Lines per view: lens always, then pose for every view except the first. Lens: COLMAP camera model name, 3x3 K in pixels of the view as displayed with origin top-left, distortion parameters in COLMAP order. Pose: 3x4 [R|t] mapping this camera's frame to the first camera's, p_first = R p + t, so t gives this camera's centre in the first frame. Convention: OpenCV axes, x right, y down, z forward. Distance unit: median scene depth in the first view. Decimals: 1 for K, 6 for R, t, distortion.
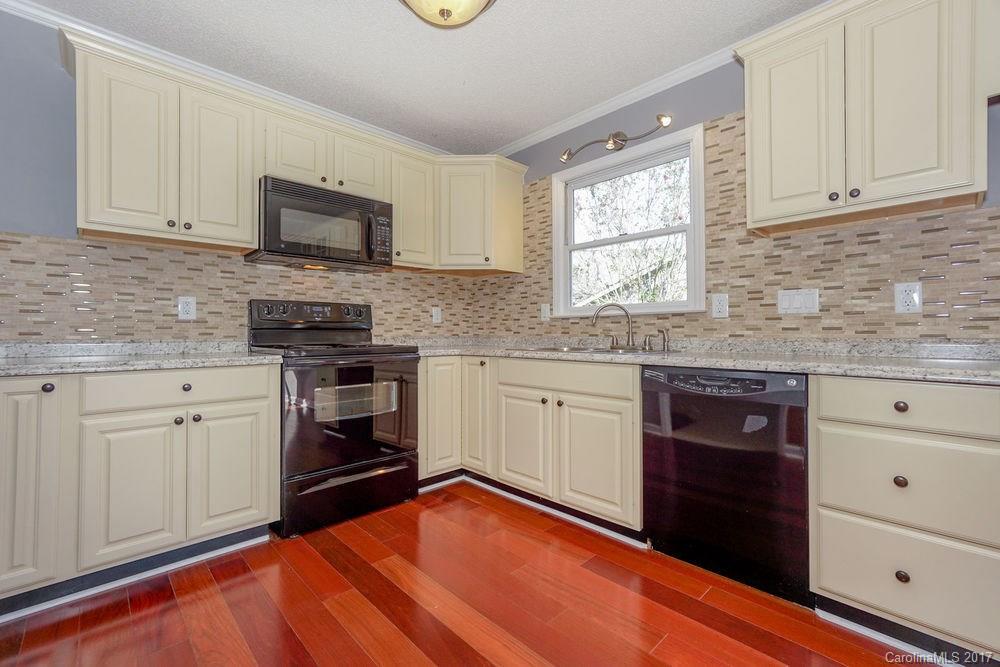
lens RADIAL K [[439.8, 0, 494.9], [0, 439.8, 324.4], [0, 0, 1]] dist [-0.003865, 0.007953]
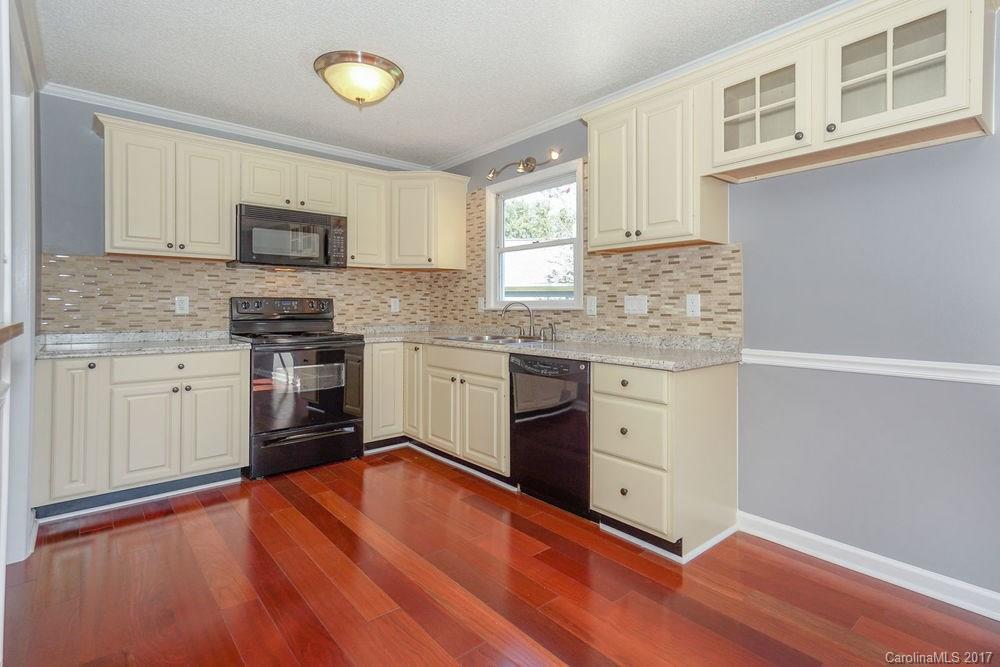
lens RADIAL K [[495.7, 0, 491.8], [0, 495.7, 303.6], [0, 0, 1]] dist [0.028143, 0.000349]
pose [[0.998027, 0.003404, -0.062692, 0.323929], [-0.002794, 0.999948, 0.009812, -0.062315], [0.062722, -0.009618, 0.997985, -0.443584]]
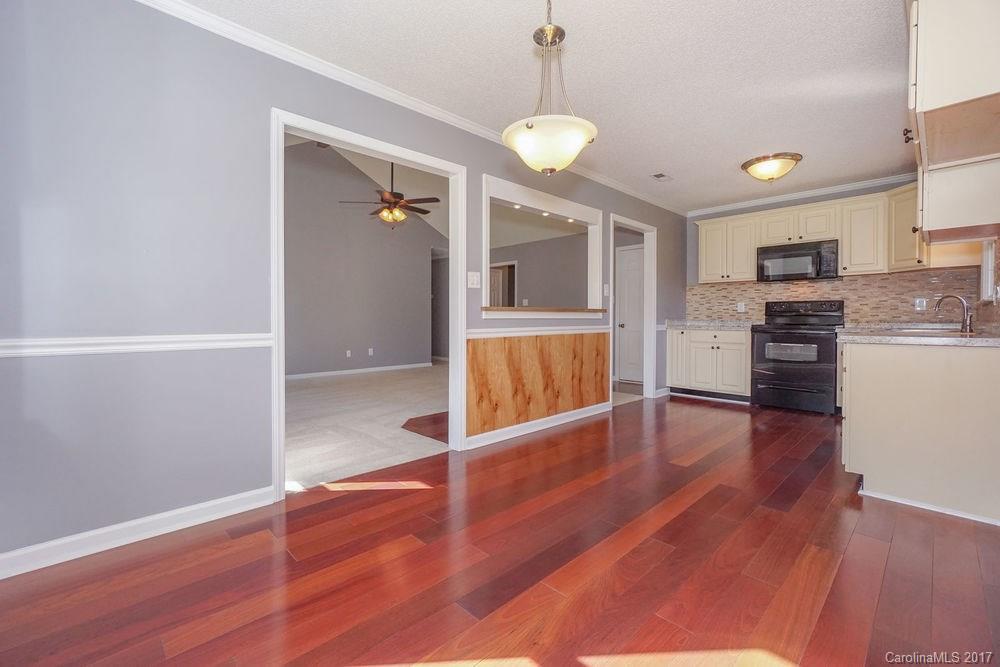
lens RADIAL K [[435.2, 0, 499.7], [0, 435.2, 325.7], [0, 0, 1]] dist [-0.024450, 0.000123]
pose [[0.026858, 0.017955, -0.999478, 1.709932], [0.014036, 0.999733, 0.018337, 0.001653], [0.999541, -0.014521, 0.026599, -0.393375]]
